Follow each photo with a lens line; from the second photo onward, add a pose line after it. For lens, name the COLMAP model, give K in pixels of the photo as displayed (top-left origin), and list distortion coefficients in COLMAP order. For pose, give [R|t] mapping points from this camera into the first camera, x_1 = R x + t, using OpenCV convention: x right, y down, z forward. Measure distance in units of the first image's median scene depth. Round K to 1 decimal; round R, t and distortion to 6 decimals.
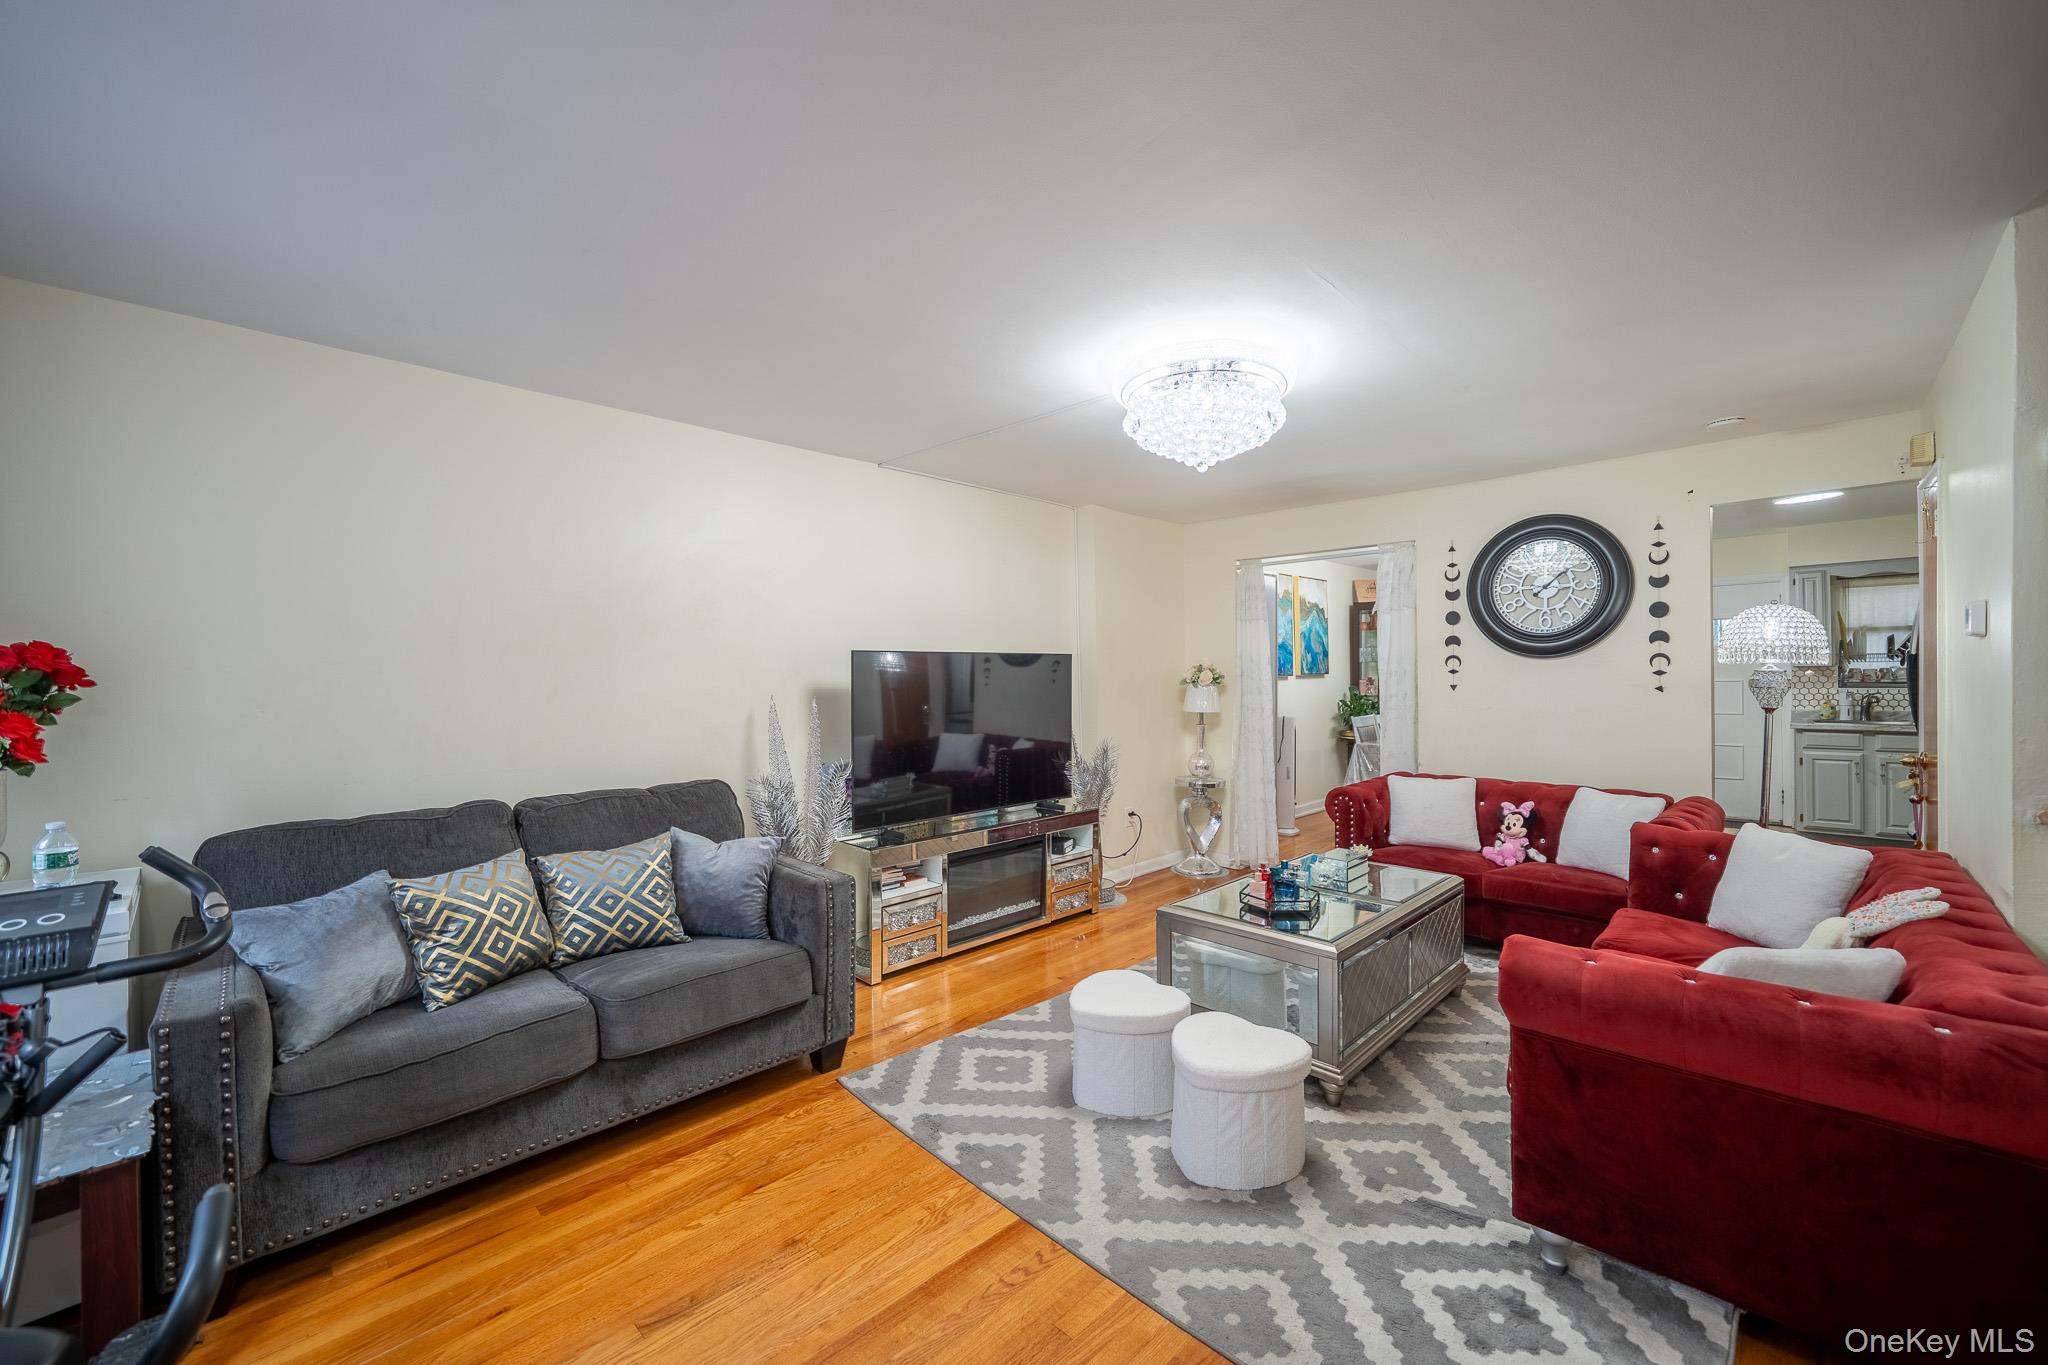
lens RADIAL K [[787.3, 0, 1027.8], [0, 787.3, 682.0], [0, 0, 1]] dist [0.000398, 0.000067]
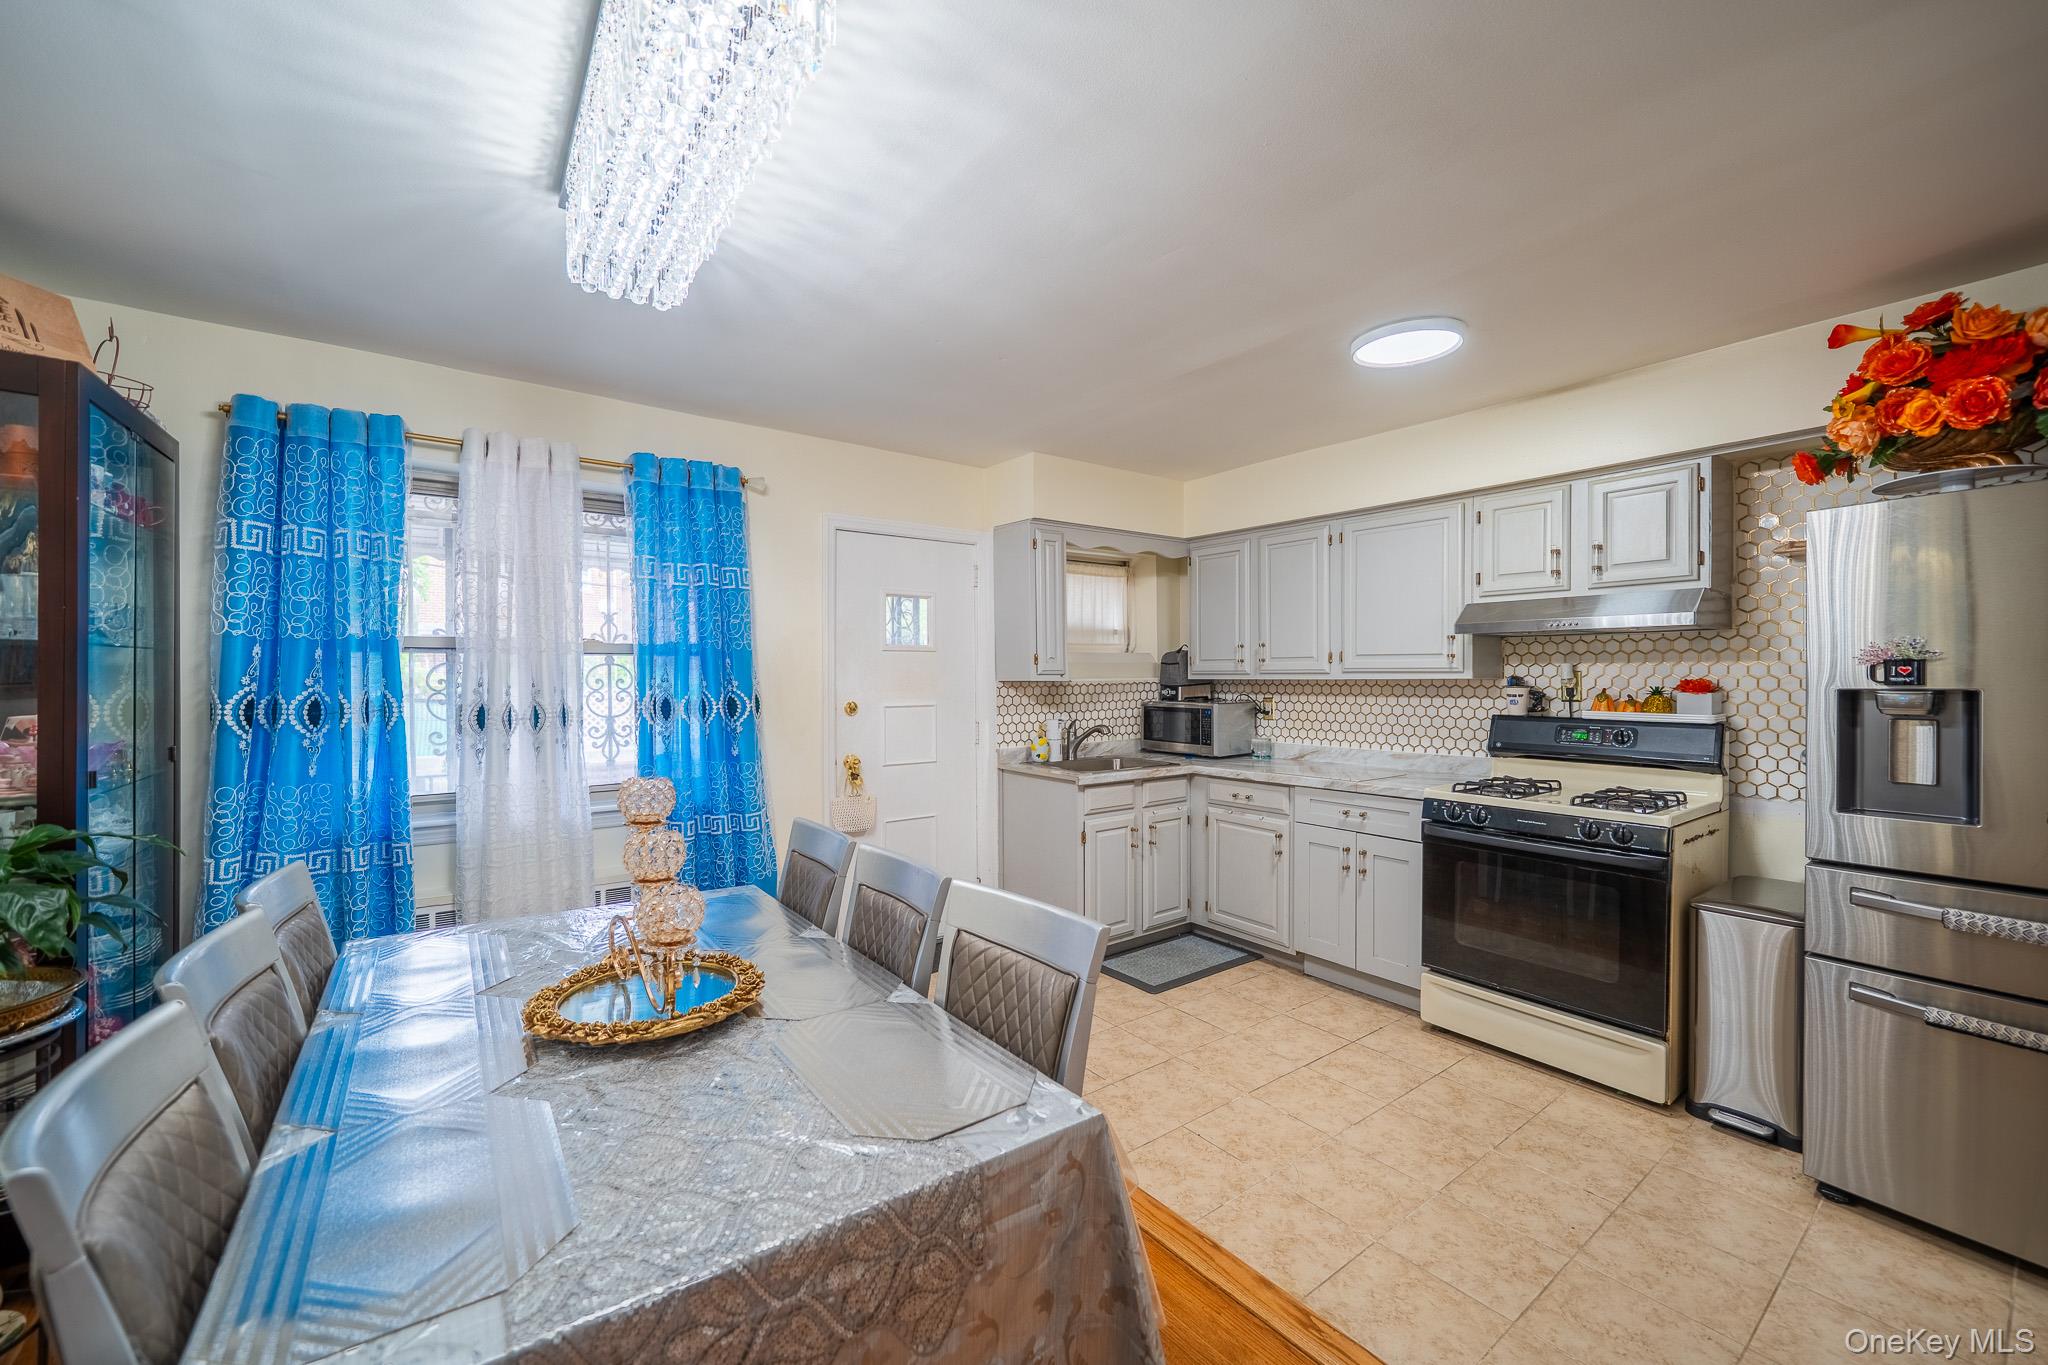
lens RADIAL K [[789.8, 0, 1012.4], [0, 789.8, 683.2], [0, 0, 1]] dist [-0.003045, 0.001294]
pose [[0.156376, 0.006237, 0.987678, 0.562975], [0.008736, 0.999932, -0.007698, -0.020745], [-0.987659, 0.009832, 0.156310, 1.440557]]
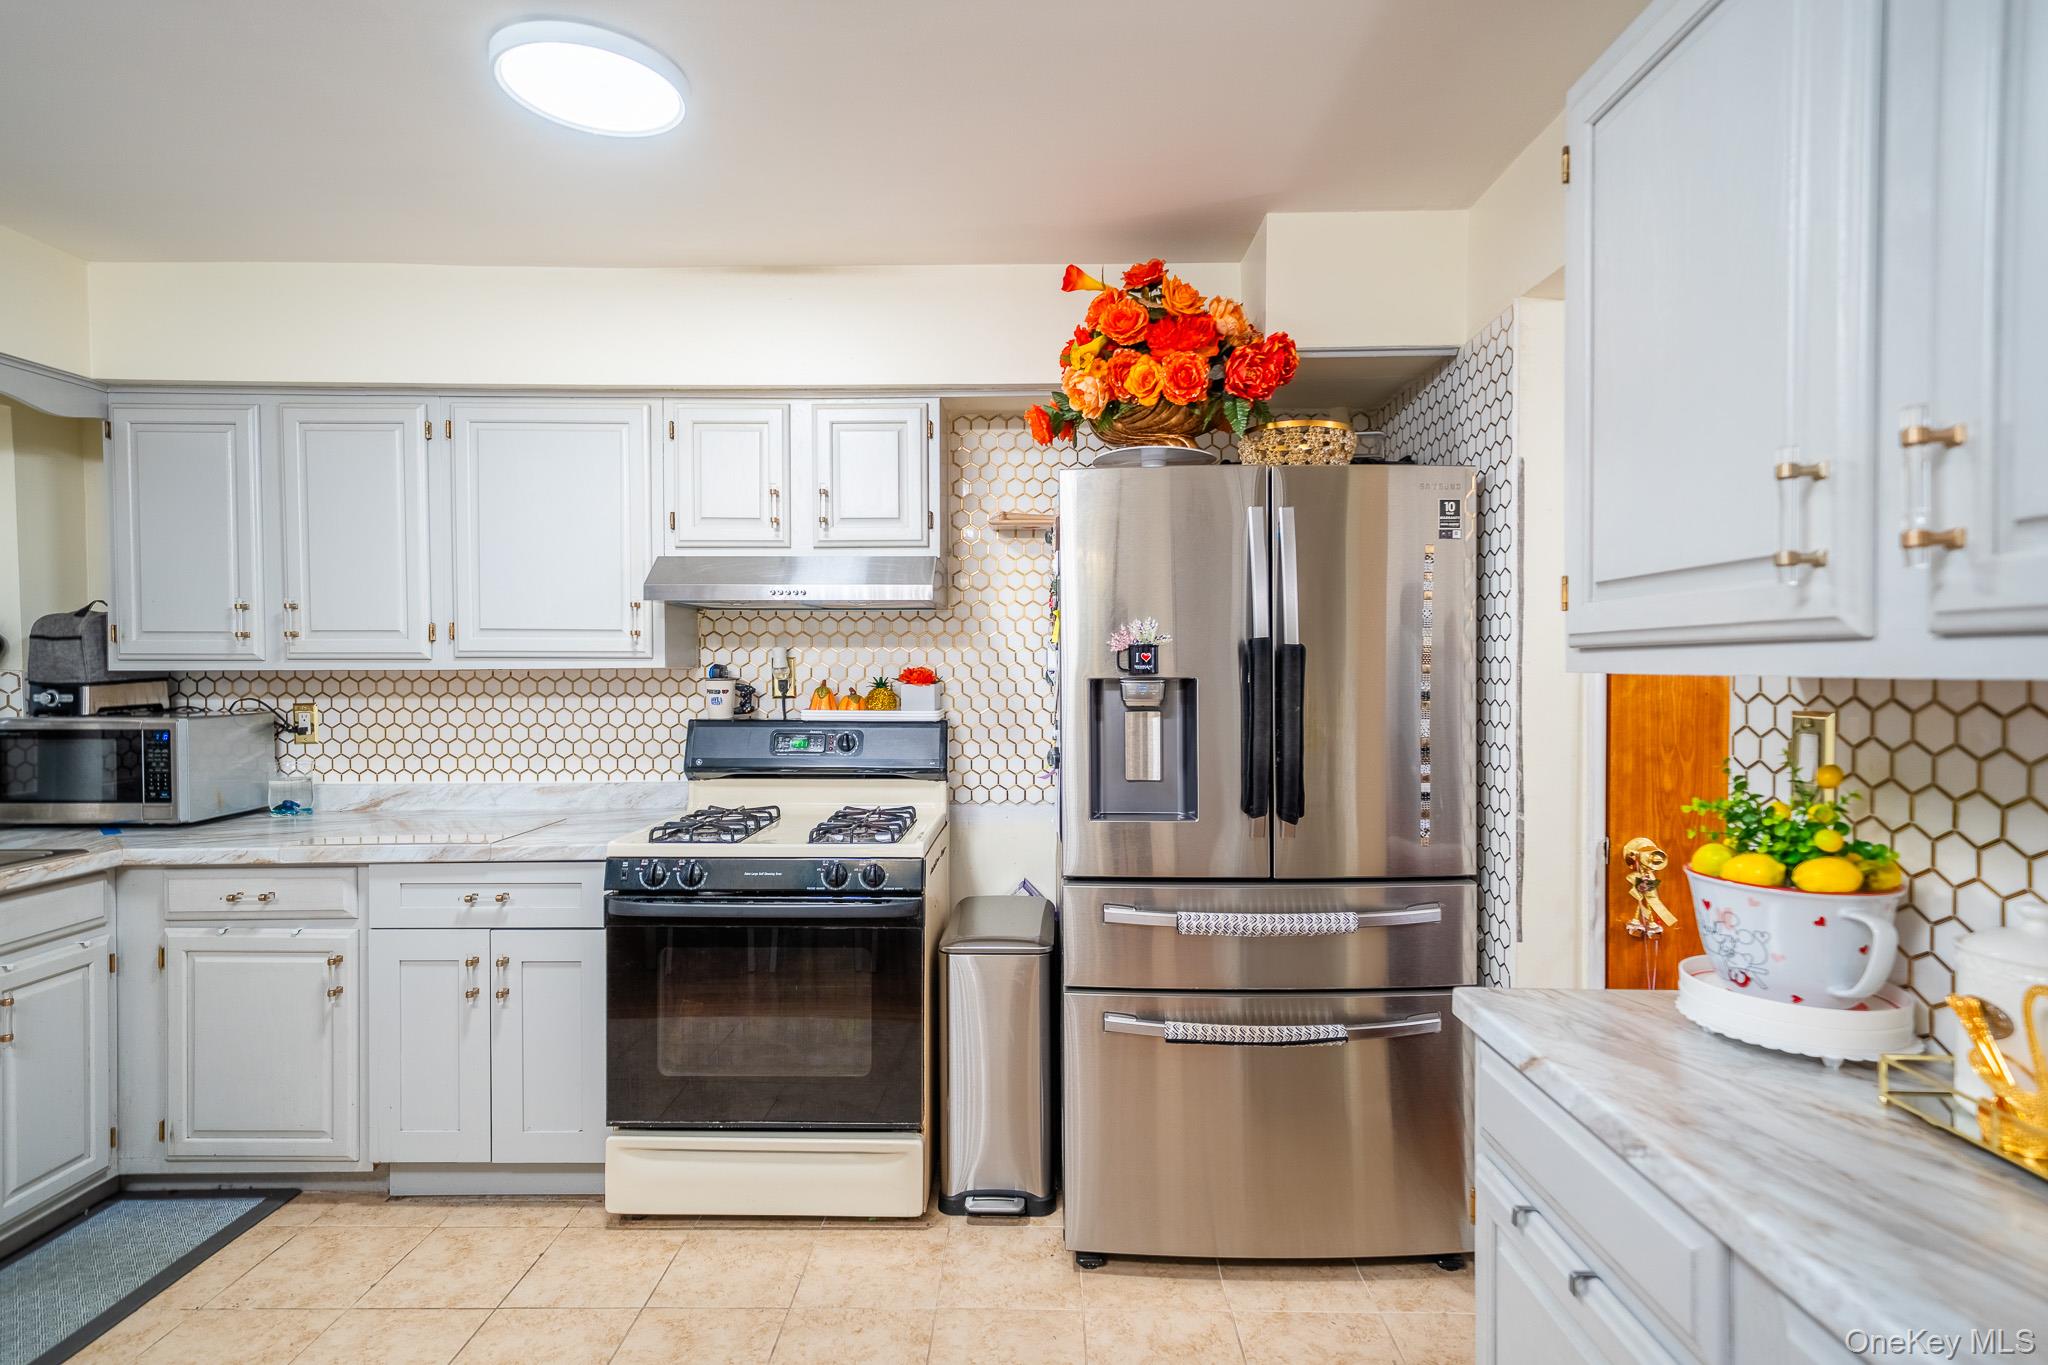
lens RADIAL K [[1017.5, 0, 1030.4], [0, 1017.5, 681.8], [0, 0, 1]] dist [0.013847, 0.003736]
pose [[-0.706791, 0.003700, 0.707413, 0.748580], [0.018652, 0.999736, 0.013407, -0.022543], [-0.707176, 0.022670, -0.706674, 1.423075]]
